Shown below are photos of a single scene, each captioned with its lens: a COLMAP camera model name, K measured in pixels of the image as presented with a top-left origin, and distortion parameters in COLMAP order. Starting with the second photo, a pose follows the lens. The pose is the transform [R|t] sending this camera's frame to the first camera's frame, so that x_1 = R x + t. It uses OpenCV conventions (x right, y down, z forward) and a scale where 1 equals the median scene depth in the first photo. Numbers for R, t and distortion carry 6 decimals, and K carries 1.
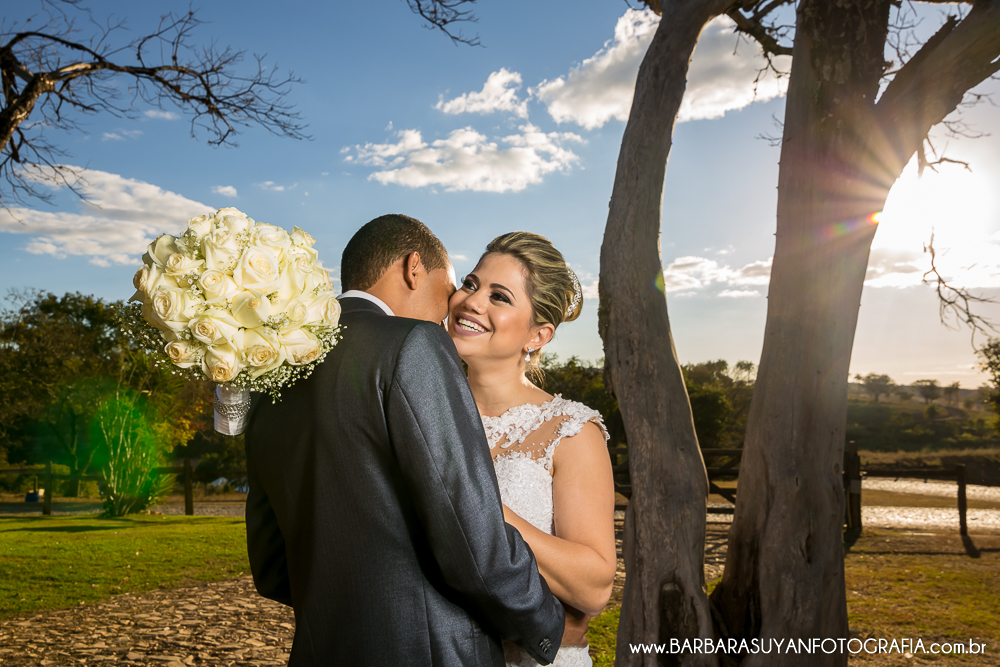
lens RADIAL K [[742.4, 0, 500.0], [0, 742.4, 333.5], [0, 0, 1]] dist [-0.002576, -0.001480]
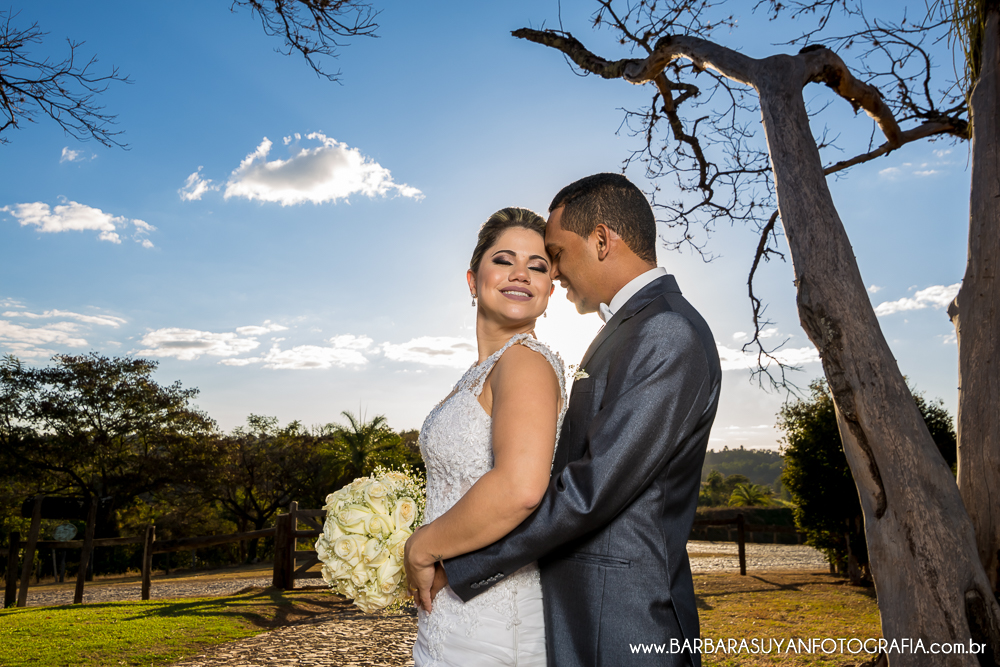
lens RADIAL K [[742.4, 0, 500.0], [0, 742.4, 333.5], [0, 0, 1]] dist [-0.002576, -0.001480]
pose [[0.918195, 0.069609, 0.389966, -0.725666], [-0.033283, 0.994515, -0.099153, 0.089678], [-0.394729, 0.078063, 0.915475, 0.245099]]
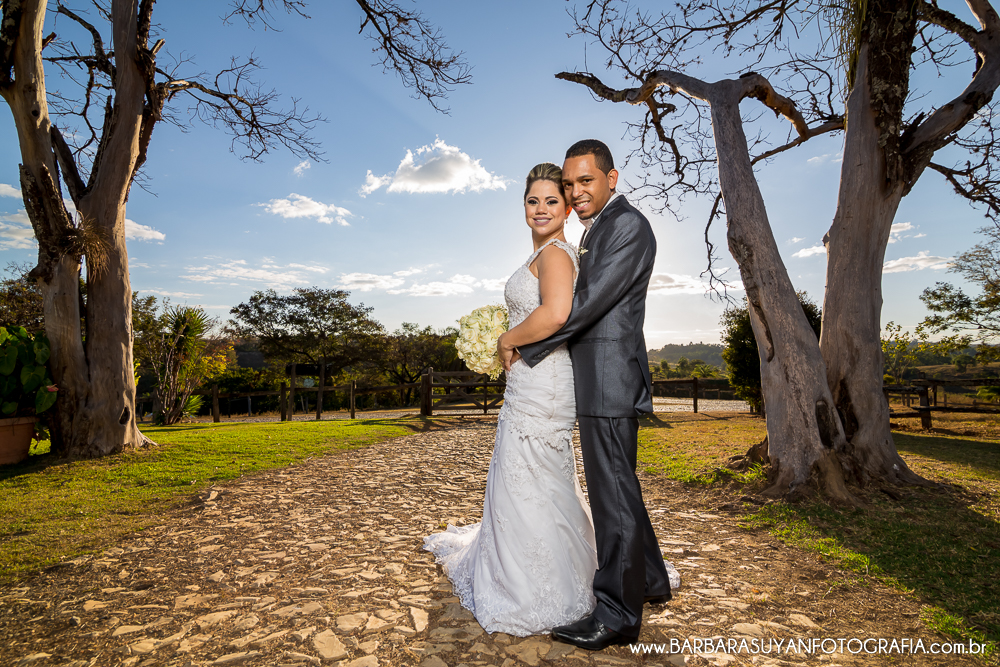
lens RADIAL K [[450.4, 0, 500.0], [0, 450.4, 333.5], [0, 0, 1]] dist [-0.021667, -0.000017]
pose [[0.956057, 0.016500, 0.292716, -0.748580], [-0.028358, 0.998938, 0.036313, 0.137061], [-0.291806, -0.043018, 0.955510, 0.173228]]
